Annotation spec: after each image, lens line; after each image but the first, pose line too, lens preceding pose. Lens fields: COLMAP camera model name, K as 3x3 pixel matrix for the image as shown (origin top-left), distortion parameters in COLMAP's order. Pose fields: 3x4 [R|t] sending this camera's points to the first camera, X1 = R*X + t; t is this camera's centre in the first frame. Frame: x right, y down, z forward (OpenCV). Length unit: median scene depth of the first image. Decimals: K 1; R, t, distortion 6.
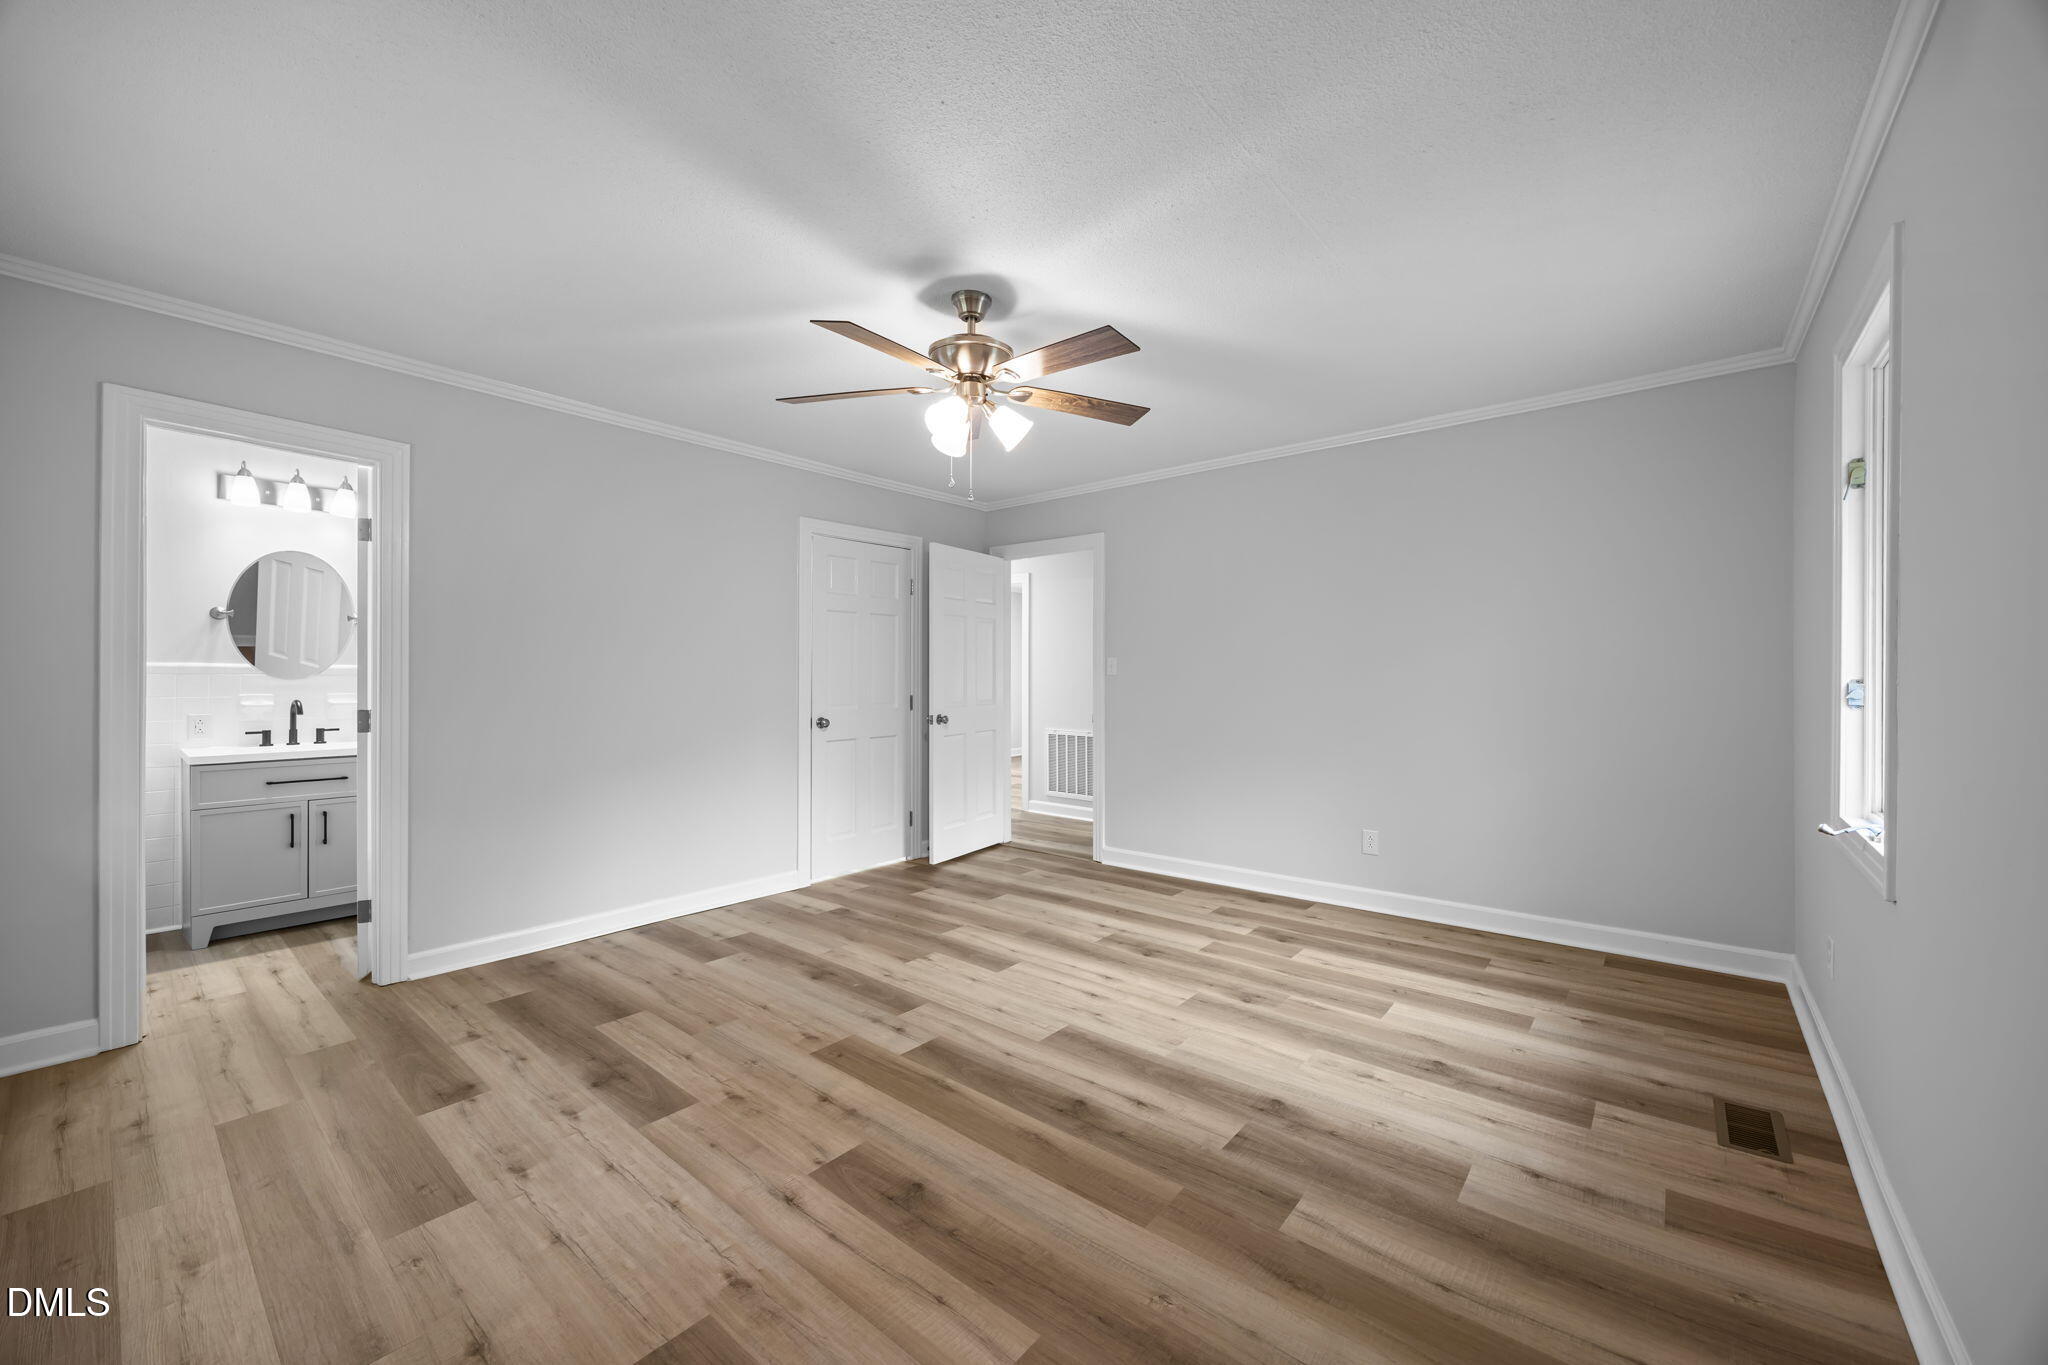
lens RADIAL K [[780.5, 0, 1027.8], [0, 780.5, 672.2], [0, 0, 1]] dist [-0.002184, 0.000260]
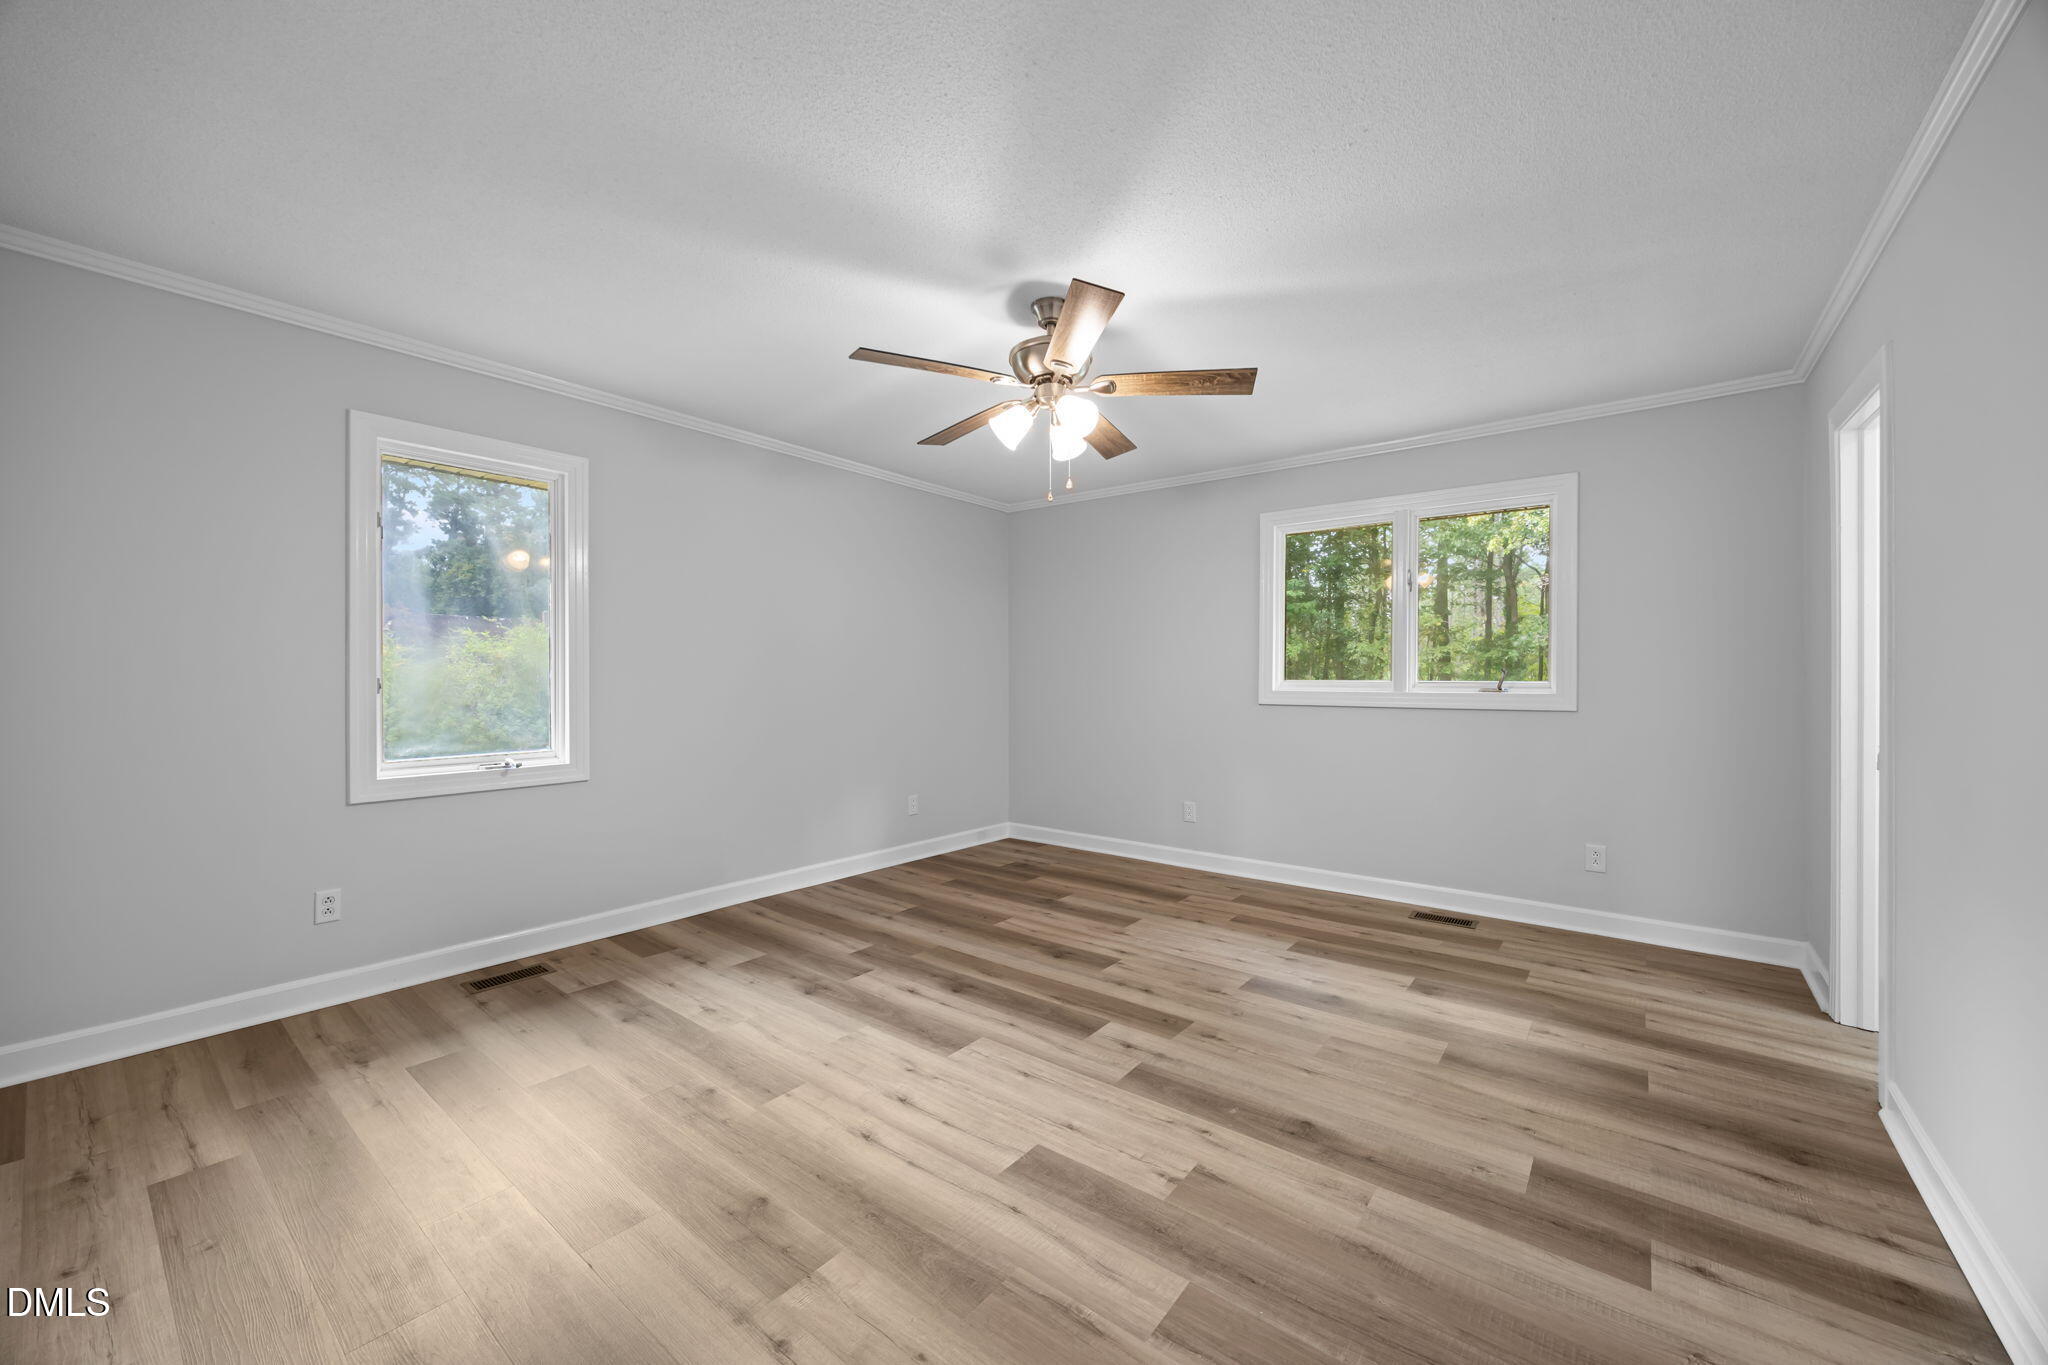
lens RADIAL K [[780.5, 0, 1036.6], [0, 780.5, 679.3], [0, 0, 1]] dist [-0.002184, 0.000260]
pose [[-0.999301, -0.001705, -0.037342, -0.016818], [-0.001660, 0.999998, -0.001222, 0.011923], [0.037344, -0.001159, -0.999302, 1.955298]]
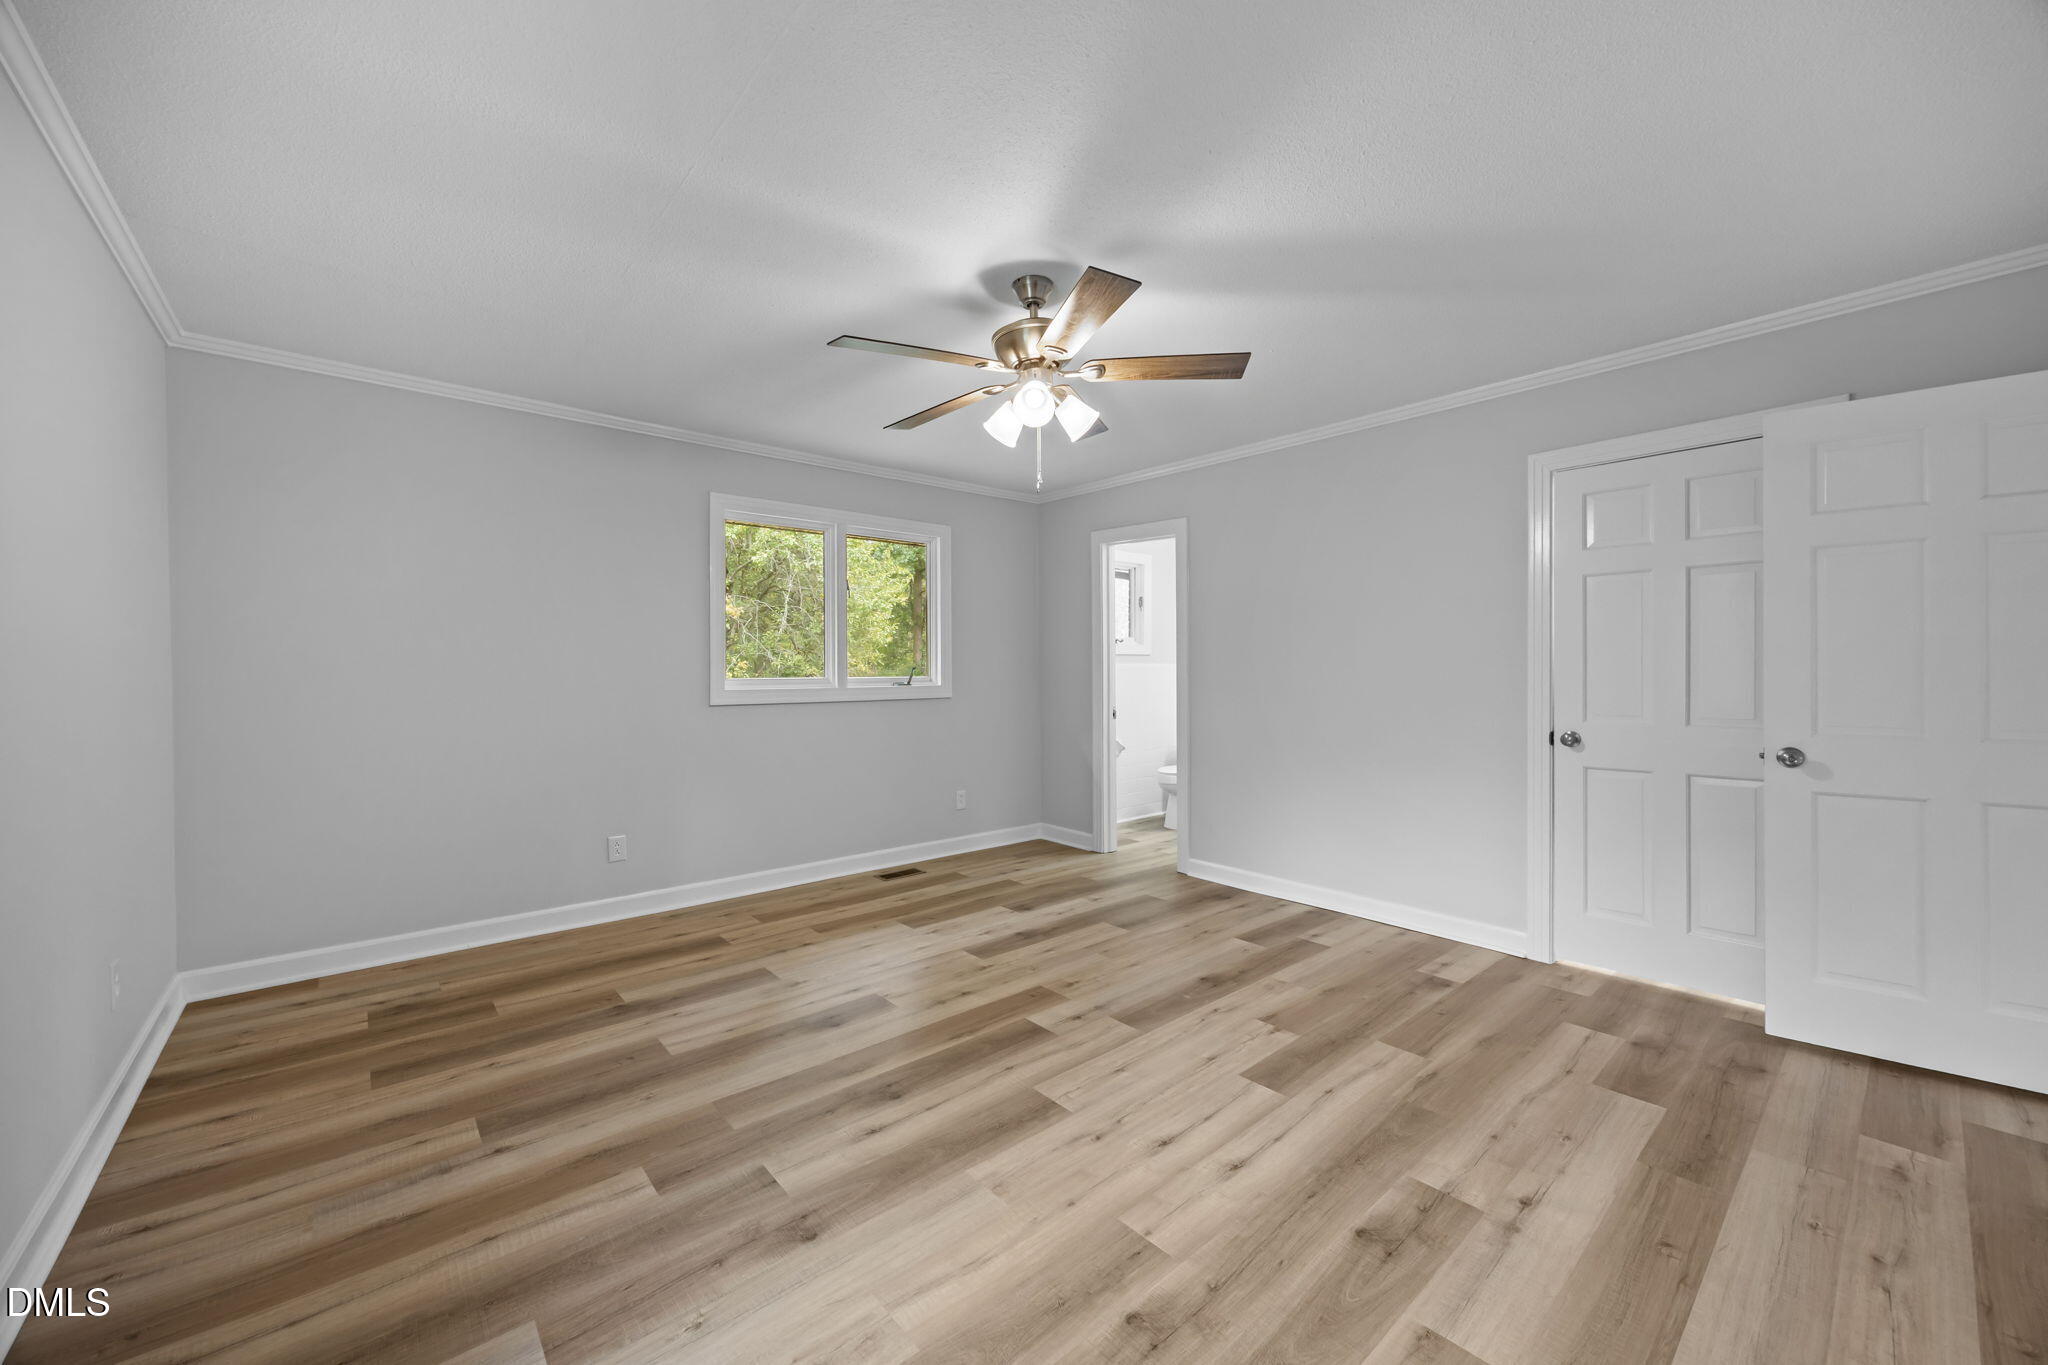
lens RADIAL K [[780.5, 0, 1038.8], [0, 780.5, 675.5], [0, 0, 1]] dist [-0.002184, 0.000260]
pose [[-0.151883, 0.006312, -0.988378, 0.858503], [0.008596, 0.999950, 0.005065, 0.002289], [0.988361, -0.007727, -0.151930, 1.113468]]
